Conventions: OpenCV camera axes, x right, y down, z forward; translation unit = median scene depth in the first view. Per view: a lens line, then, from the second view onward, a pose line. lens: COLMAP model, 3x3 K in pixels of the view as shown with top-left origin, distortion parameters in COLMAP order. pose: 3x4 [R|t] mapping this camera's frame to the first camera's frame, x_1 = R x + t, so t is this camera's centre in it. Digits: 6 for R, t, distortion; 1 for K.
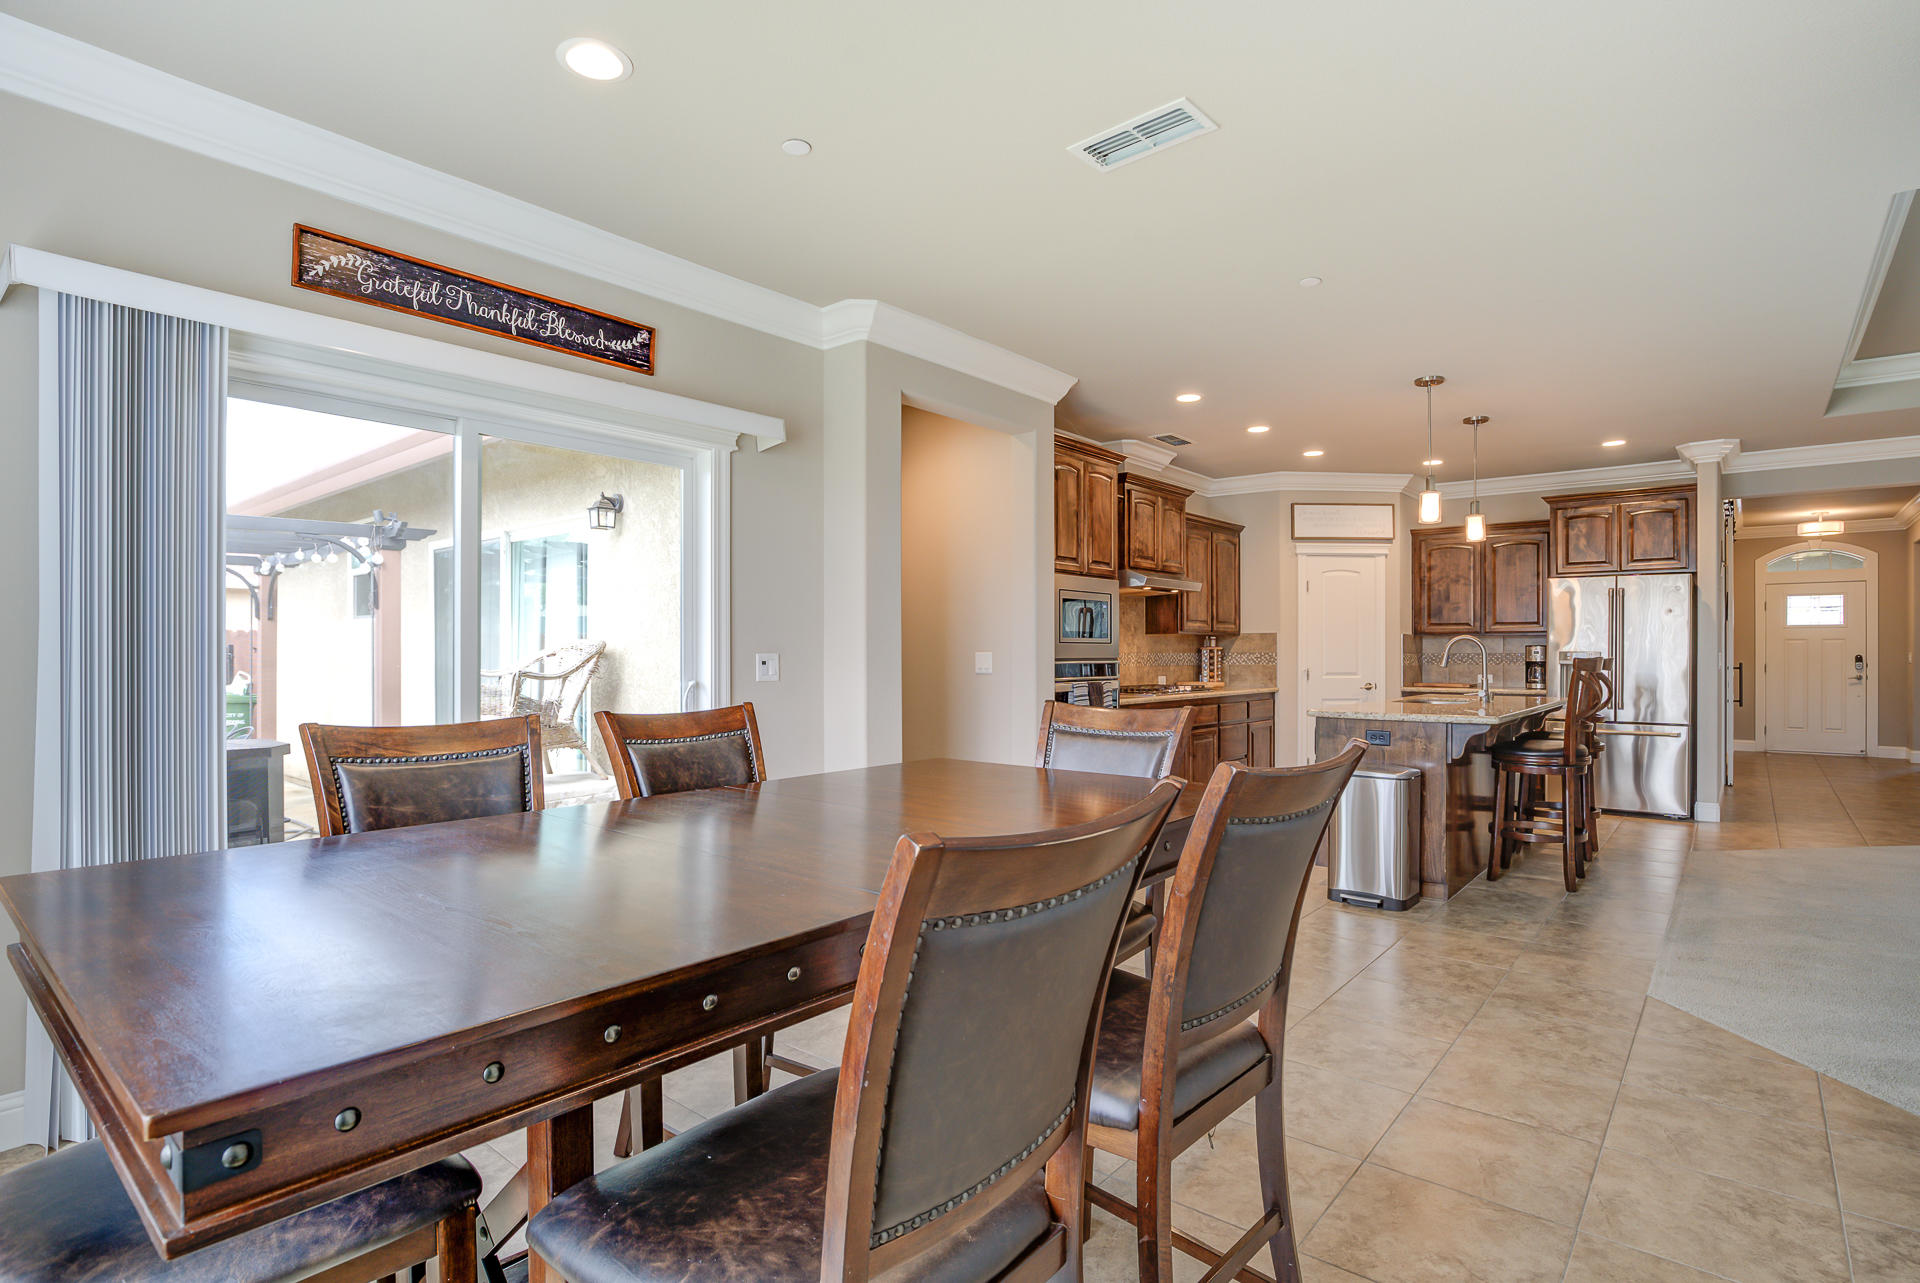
lens RADIAL K [[960.7, 0, 960.0], [0, 960.7, 641.5], [0, 0, 1]] dist [-0.025683, -0.000136]
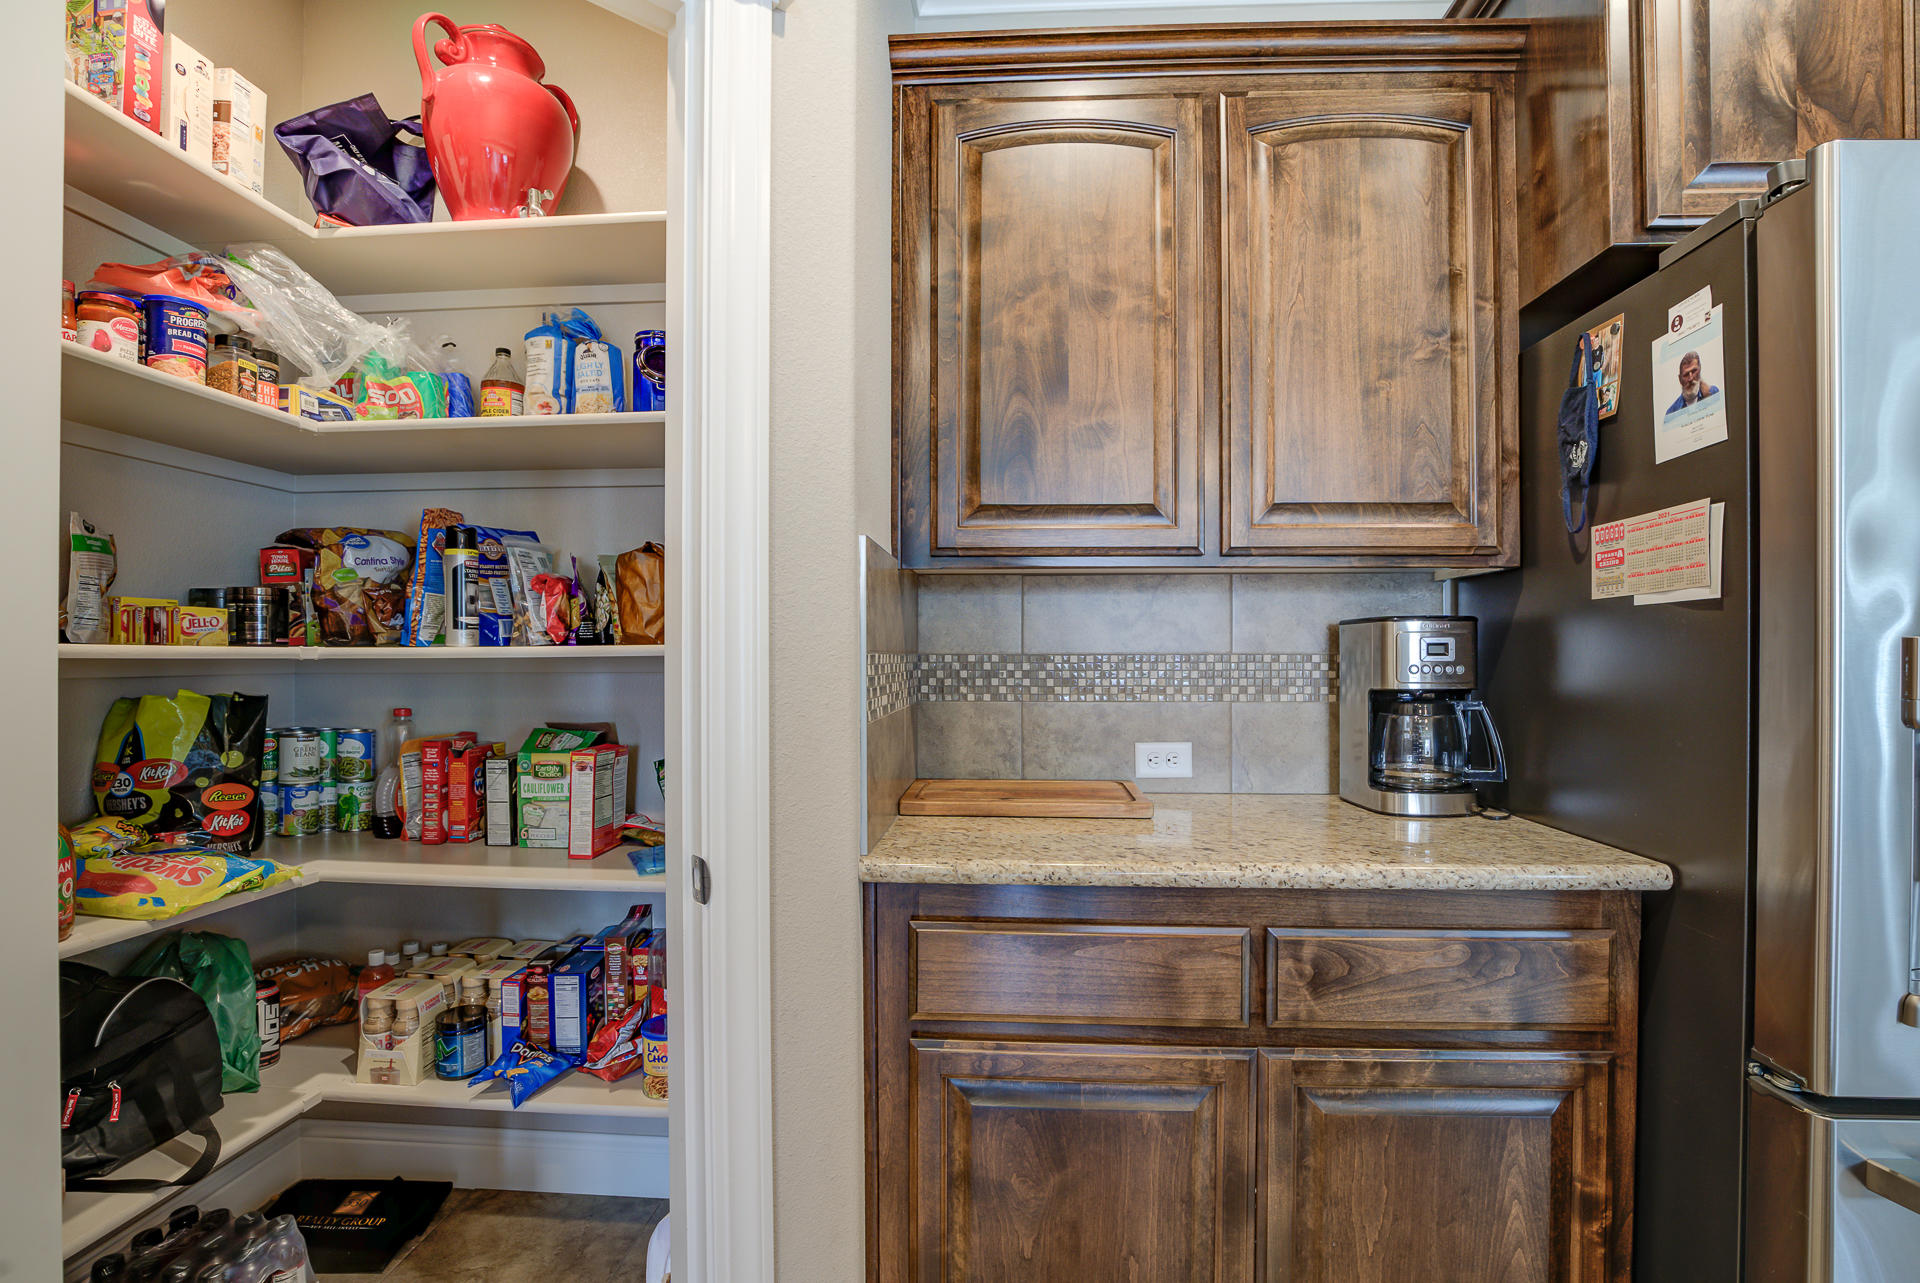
lens RADIAL K [[897.2, 0, 966.4], [0, 897.2, 647.1], [0, 0, 1]] dist [-0.034678, 0.005860]
pose [[0.804445, 0.002511, 0.594021, 0.419907], [-0.005751, 0.999977, 0.003561, 0.011551], [-0.593999, -0.006281, 0.804441, 0.942783]]
